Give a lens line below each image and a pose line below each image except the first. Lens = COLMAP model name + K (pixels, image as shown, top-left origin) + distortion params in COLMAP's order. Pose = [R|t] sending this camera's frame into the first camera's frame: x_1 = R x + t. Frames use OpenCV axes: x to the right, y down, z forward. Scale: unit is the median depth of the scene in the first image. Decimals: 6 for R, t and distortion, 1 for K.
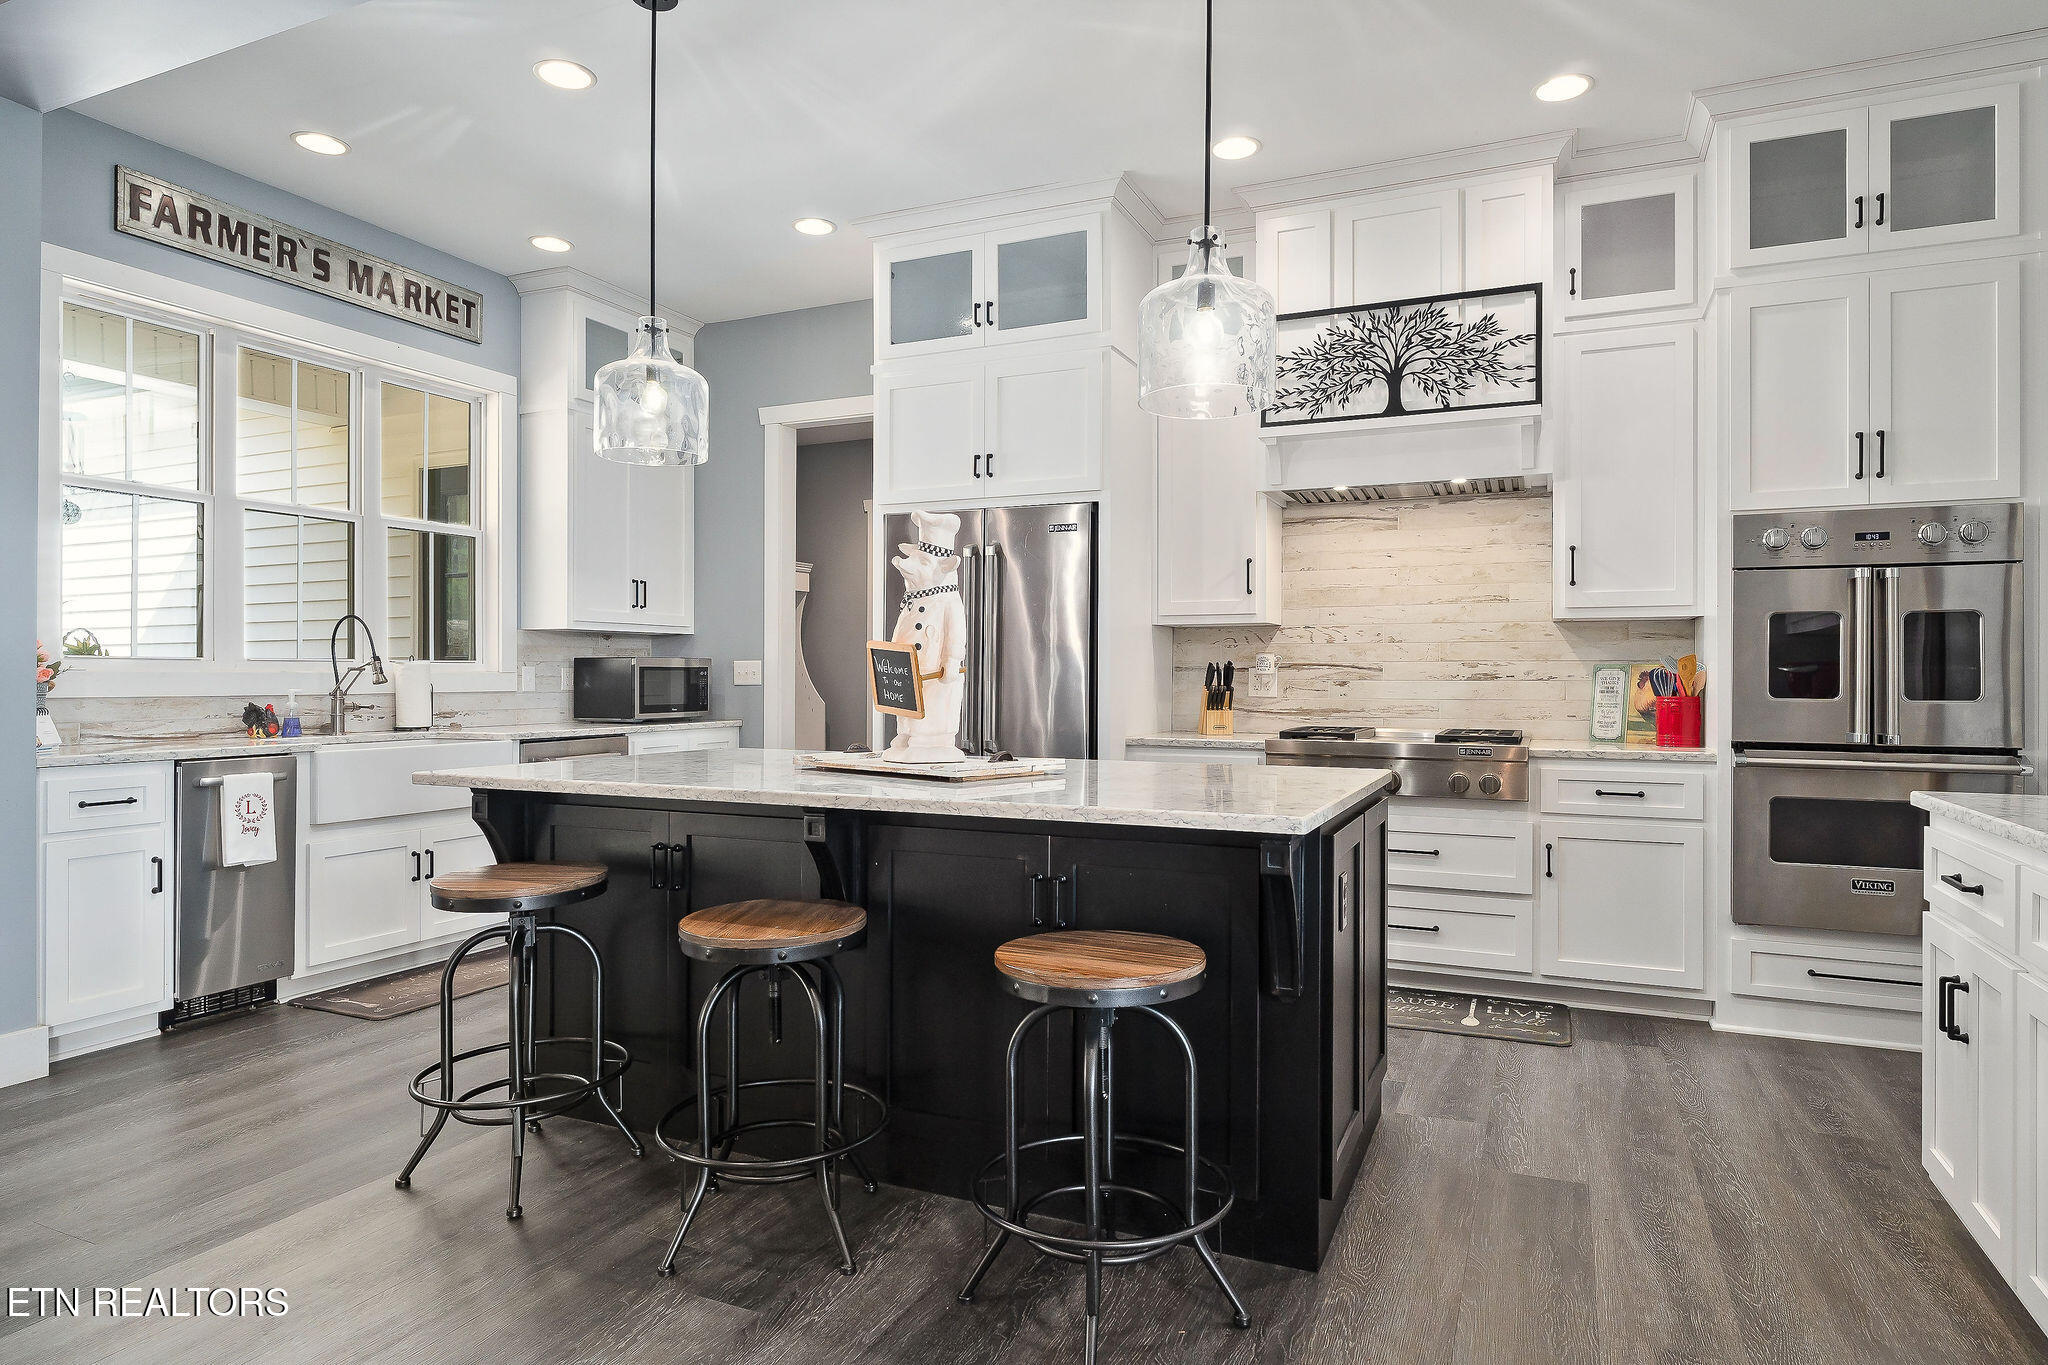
lens RADIAL K [[1176.0, 0, 1026.7], [0, 1176.0, 683.7], [0, 0, 1]] dist [0.001055, -0.000604]
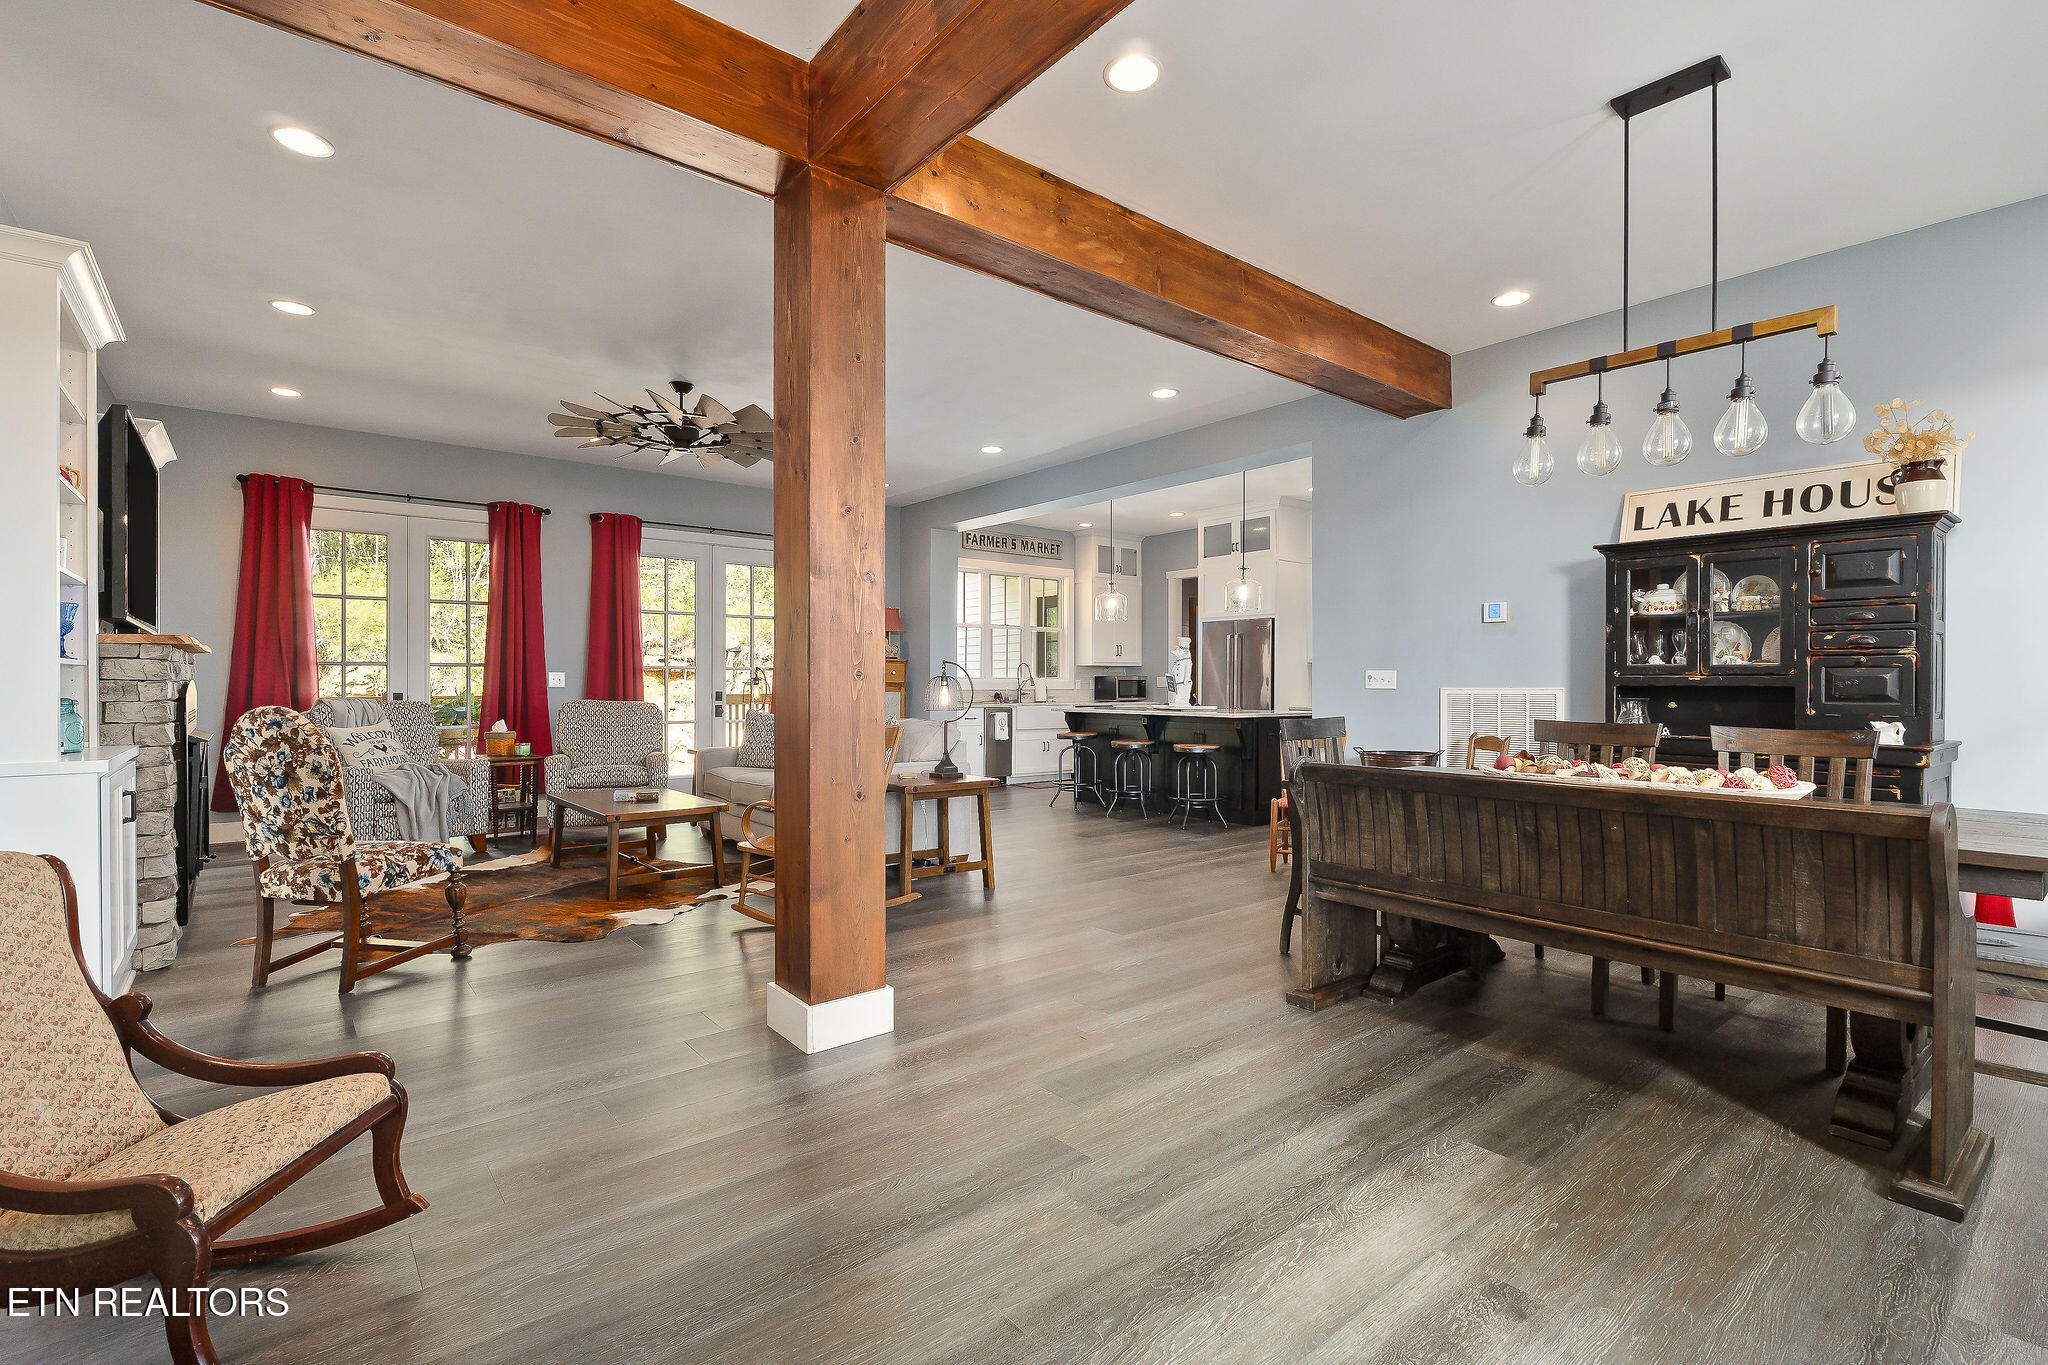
lens RADIAL K [[919.5, 0, 1028.7], [0, 919.5, 688.2], [0, 0, 1]] dist [0.005438, 0.000509]
pose [[0.899147, -0.000563, -0.437647, 0.505281], [0.000225, 1.000000, -0.000826, 0.008305], [0.437647, 0.000645, 0.899146, -1.203265]]
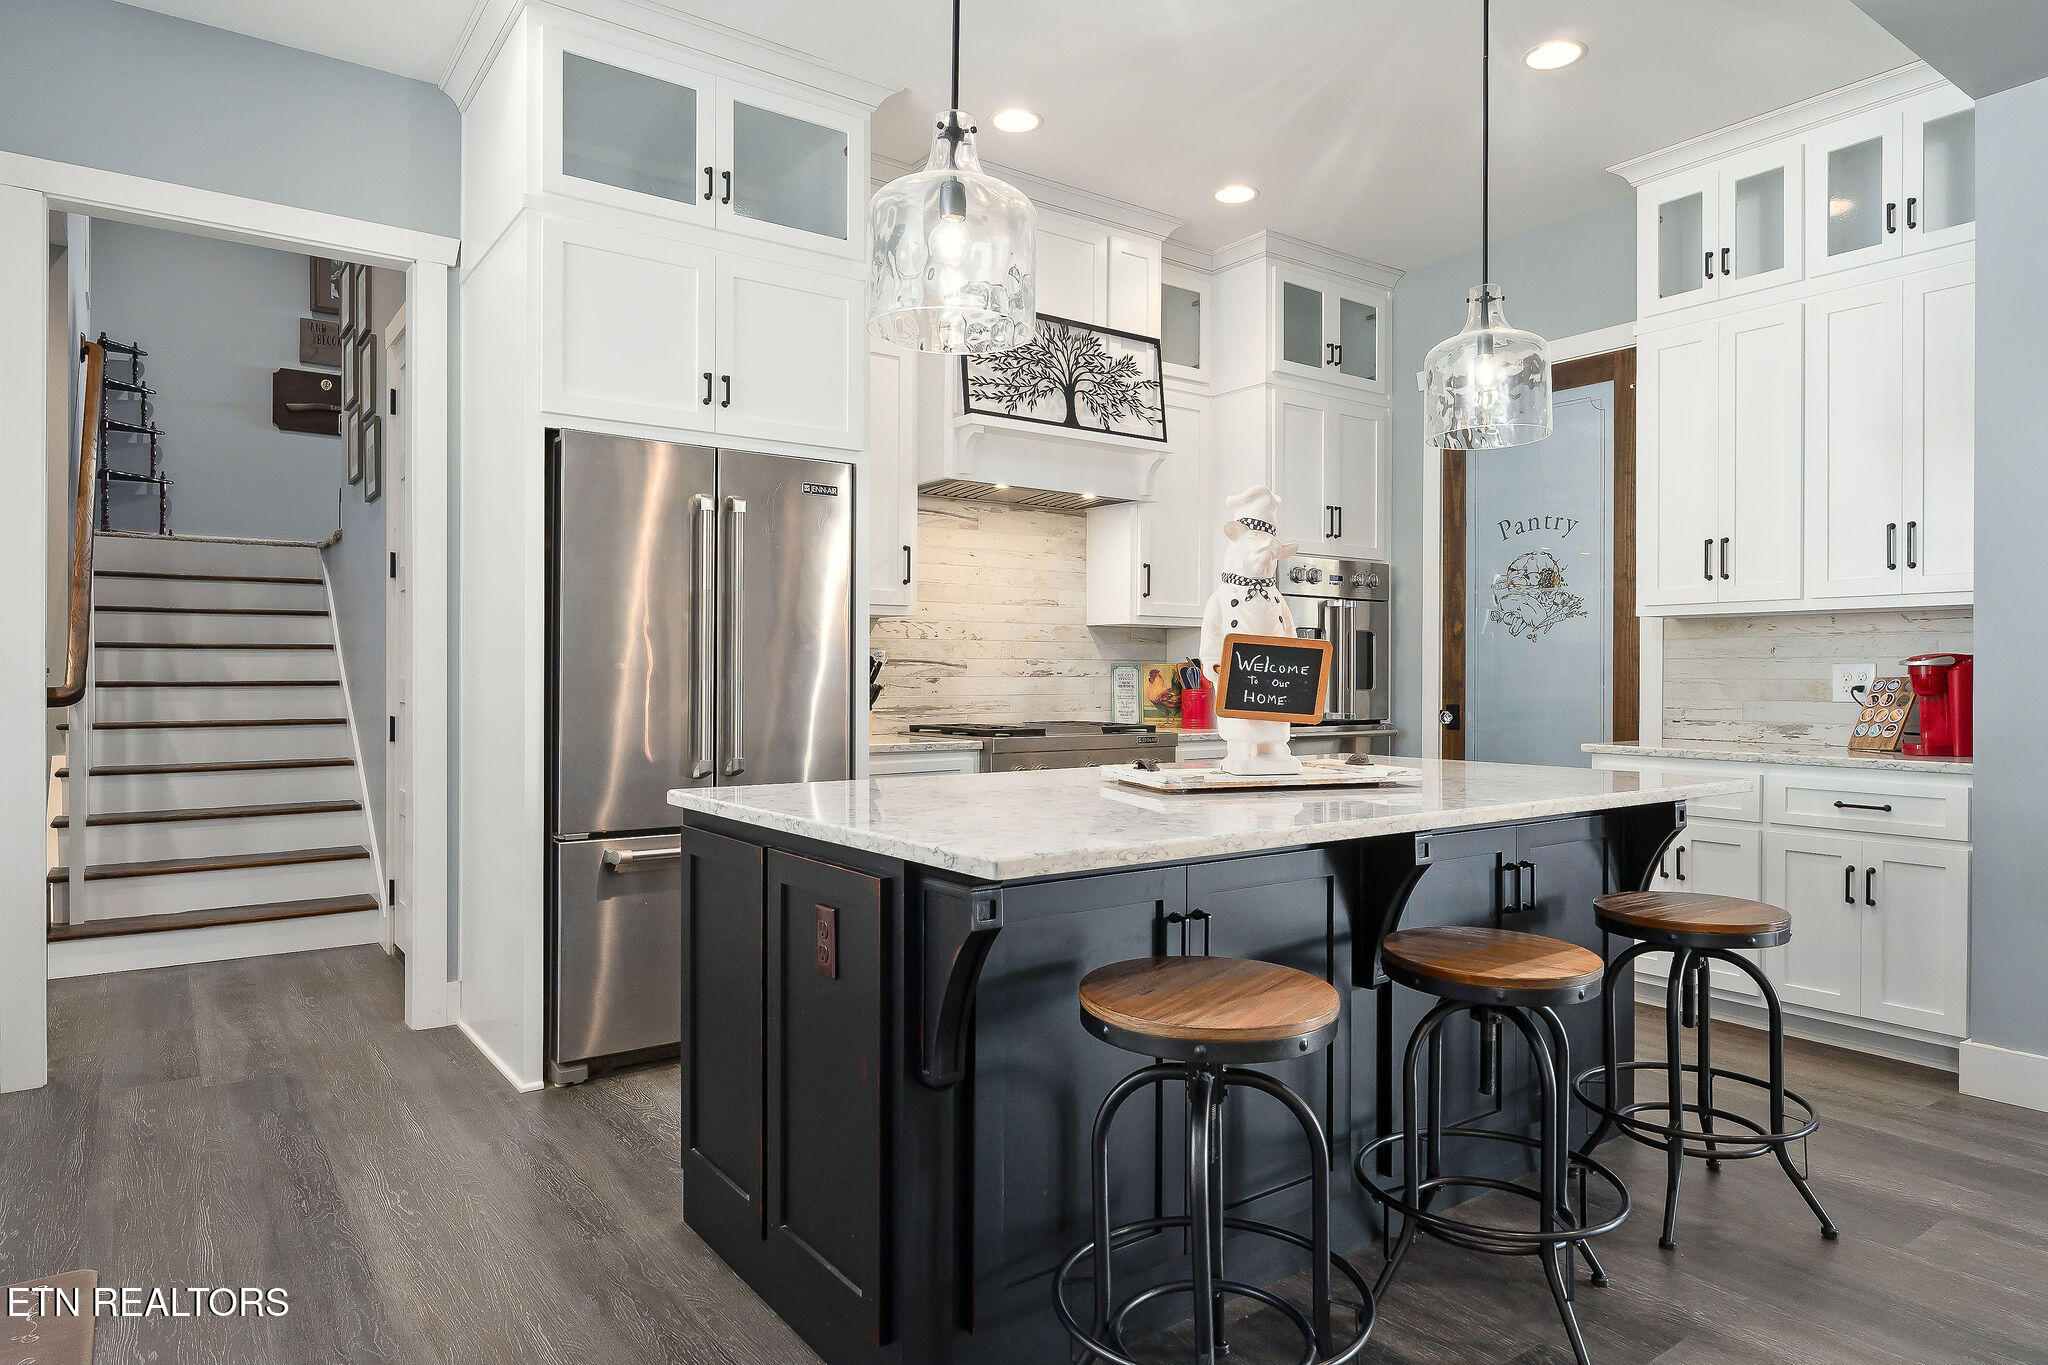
lens RADIAL K [[1235.0, 0, 1025.6], [0, 1235.0, 679.0], [0, 0, 1]] dist [-0.004337, -0.001034]
pose [[0.497533, -0.003281, 0.867439, -0.663483], [0.001109, 0.999994, 0.003146, -0.004746], [-0.867444, -0.000604, 0.497534, 0.473496]]
